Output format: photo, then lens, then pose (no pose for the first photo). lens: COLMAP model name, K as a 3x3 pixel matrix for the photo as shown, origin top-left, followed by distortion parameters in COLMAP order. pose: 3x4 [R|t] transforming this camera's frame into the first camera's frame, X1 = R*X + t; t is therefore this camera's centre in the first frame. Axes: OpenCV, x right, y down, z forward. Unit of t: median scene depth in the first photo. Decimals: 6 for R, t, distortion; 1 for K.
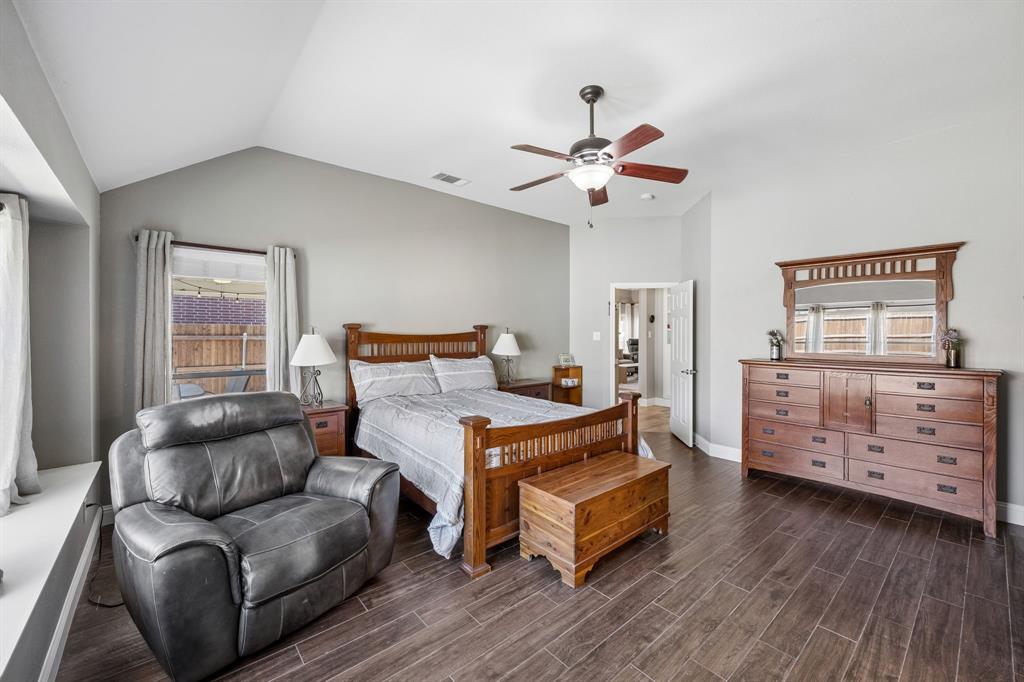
lens RADIAL K [[411.4, 0, 513.4], [0, 411.4, 339.3], [0, 0, 1]] dist [0.002658, 0.000461]
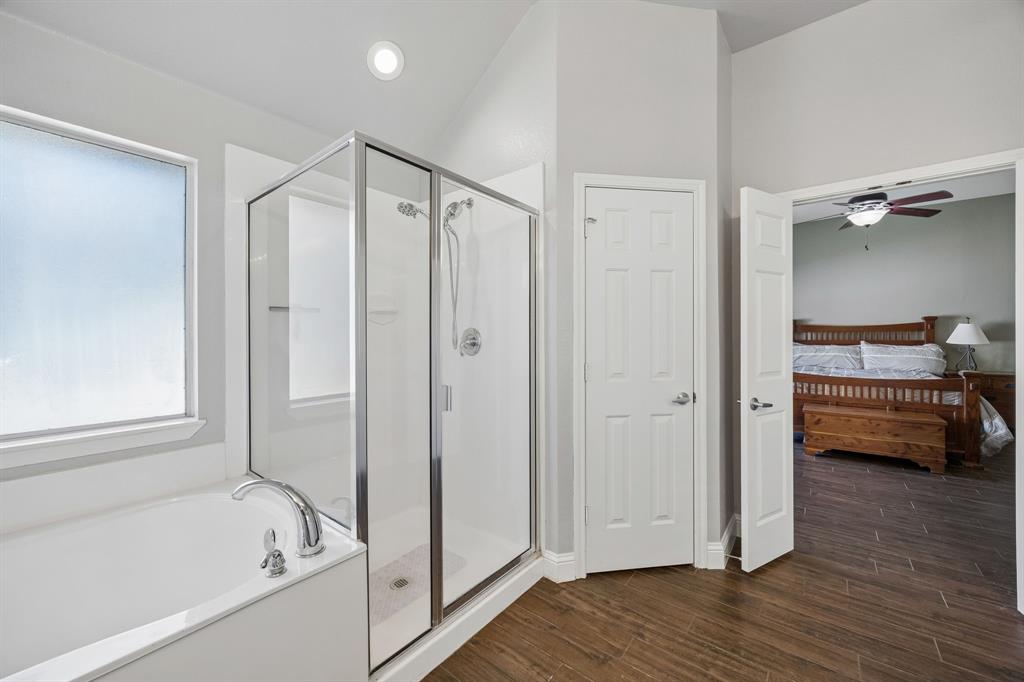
lens RADIAL K [[391.3, 0, 511.9], [0, 391.3, 336.0], [0, 0, 1]] dist [-0.005721, 0.000621]
pose [[0.190830, 0.004454, -0.981613, 0.831279], [-0.005304, 0.999980, 0.003506, 0.023763], [0.981609, 0.004537, 0.190850, -0.351563]]
